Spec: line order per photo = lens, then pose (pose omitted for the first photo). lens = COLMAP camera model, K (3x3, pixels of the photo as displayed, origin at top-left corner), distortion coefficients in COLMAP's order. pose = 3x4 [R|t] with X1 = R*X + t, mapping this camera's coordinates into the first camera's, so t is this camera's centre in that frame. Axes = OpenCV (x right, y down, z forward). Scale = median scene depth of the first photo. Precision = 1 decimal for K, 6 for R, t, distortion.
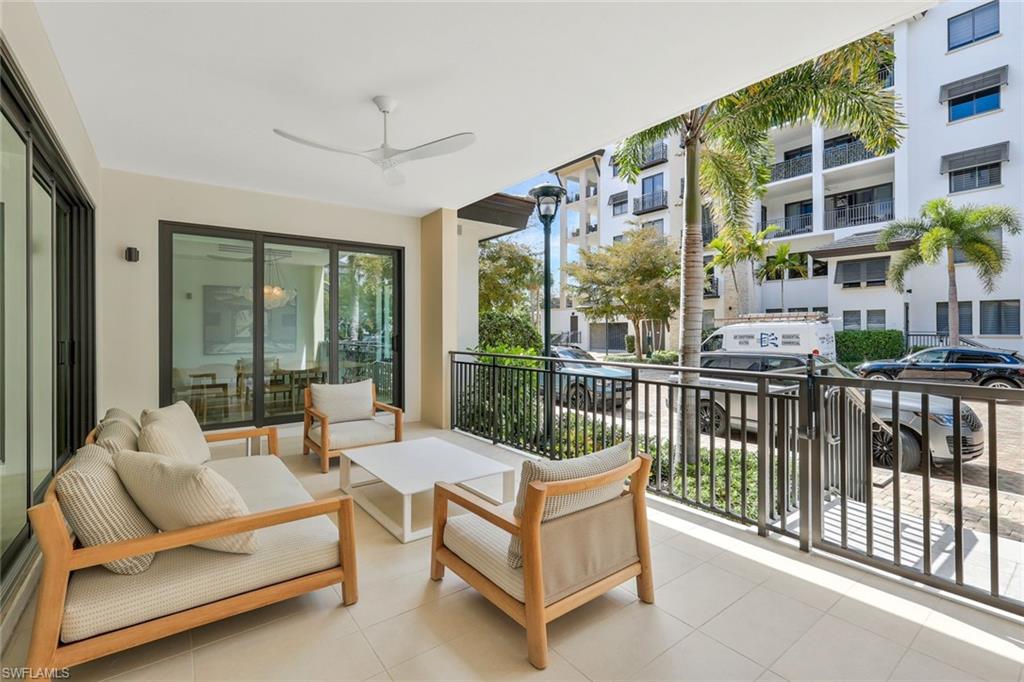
lens RADIAL K [[453.0, 0, 513.3], [0, 453.0, 327.0], [0, 0, 1]] dist [0.001659, 0.000332]
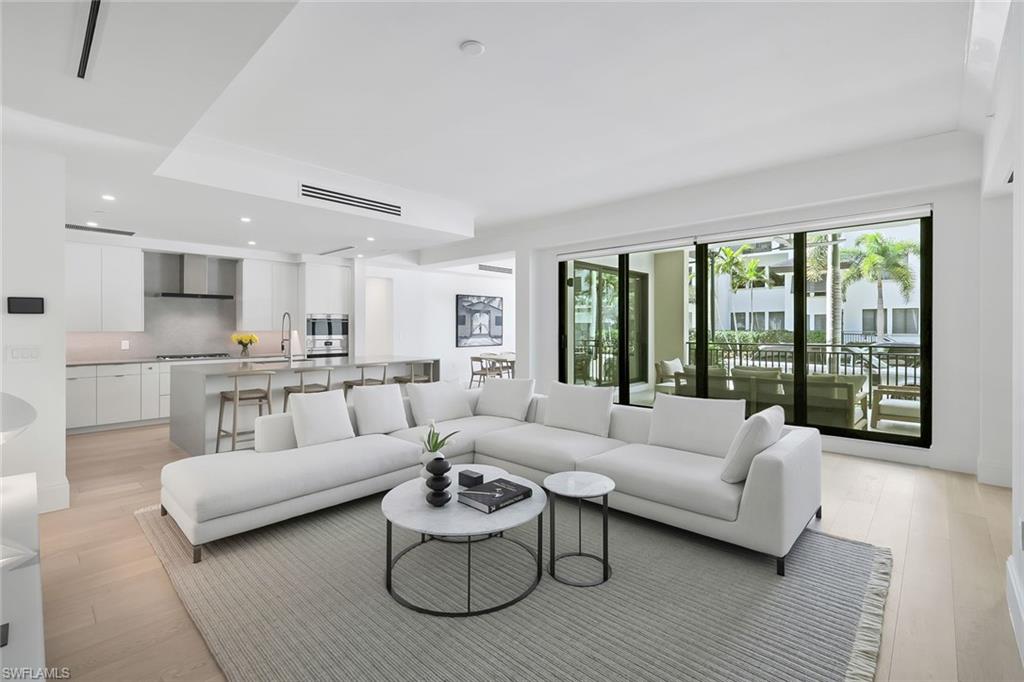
lens RADIAL K [[453.0, 0, 513.3], [0, 453.0, 327.0], [0, 0, 1]] dist [0.001659, 0.000332]
pose [[0.986391, 0.003621, 0.164377, -0.688814], [-0.003781, 0.999993, 0.000656, 0.002173], [-0.164373, -0.001269, 0.986397, -0.320151]]
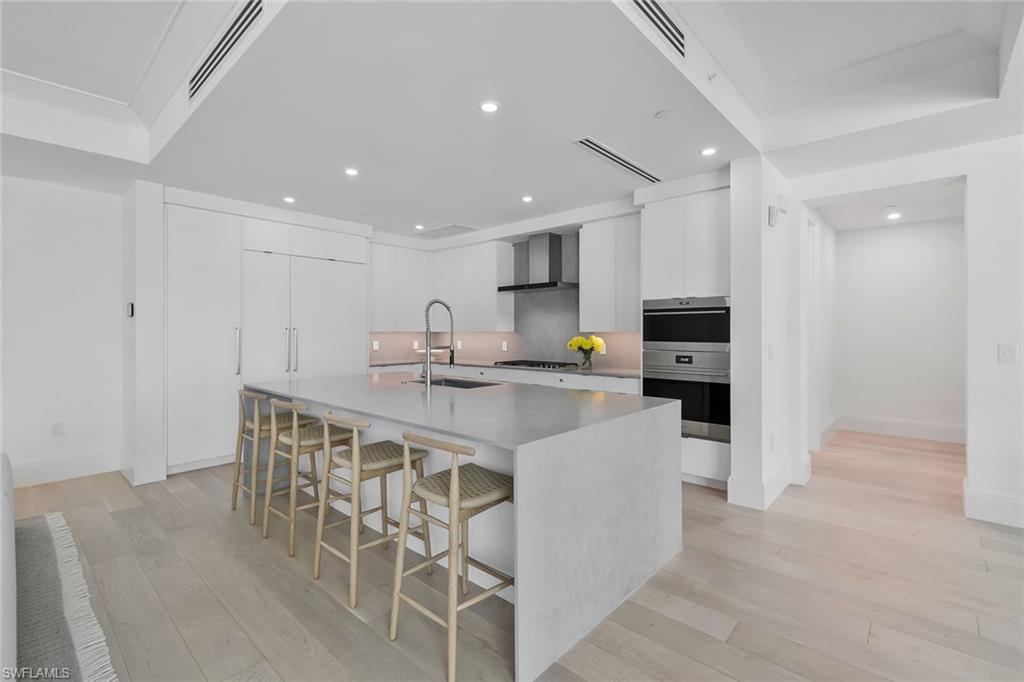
lens RADIAL K [[456.9, 0, 511.2], [0, 456.9, 329.9], [0, 0, 1]] dist [0.004888, 0.000632]
pose [[0.173186, 0.006713, -0.984866, -0.502818], [0.008228, 0.999932, 0.008263, 0.003779], [0.984855, -0.009535, 0.173119, 0.386447]]
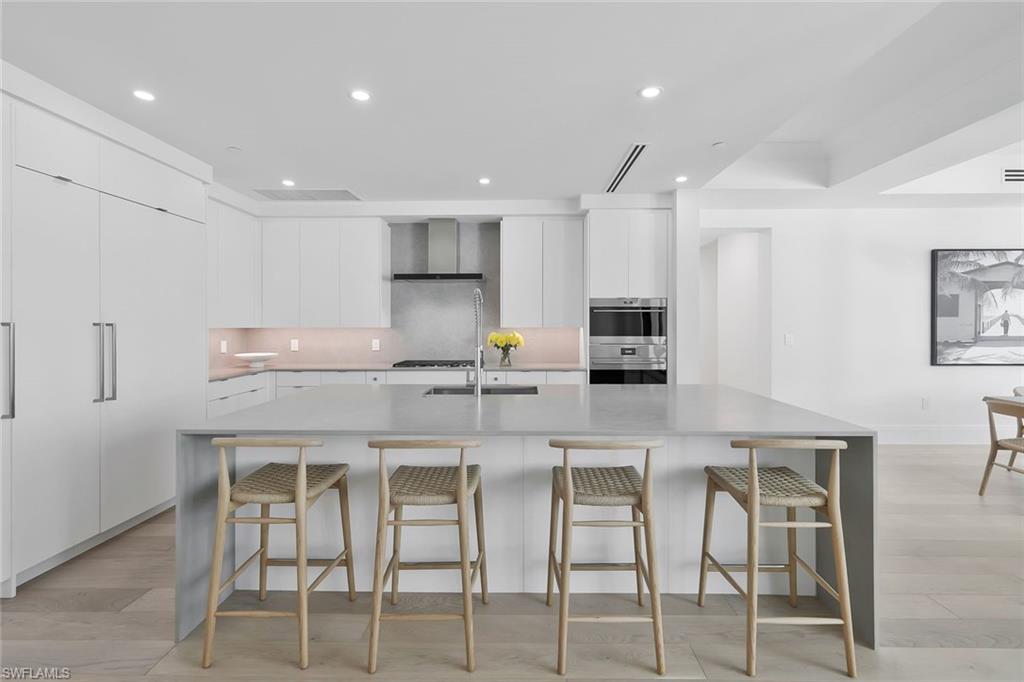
lens RADIAL K [[464.5, 0, 515.2], [0, 464.5, 322.1], [0, 0, 1]] dist [0.002048, -0.000002]
pose [[0.779769, 0.004200, -0.626053, -0.680740], [-0.000727, 0.999983, 0.005804, 0.001954], [0.626067, -0.004071, 0.779759, 0.151462]]
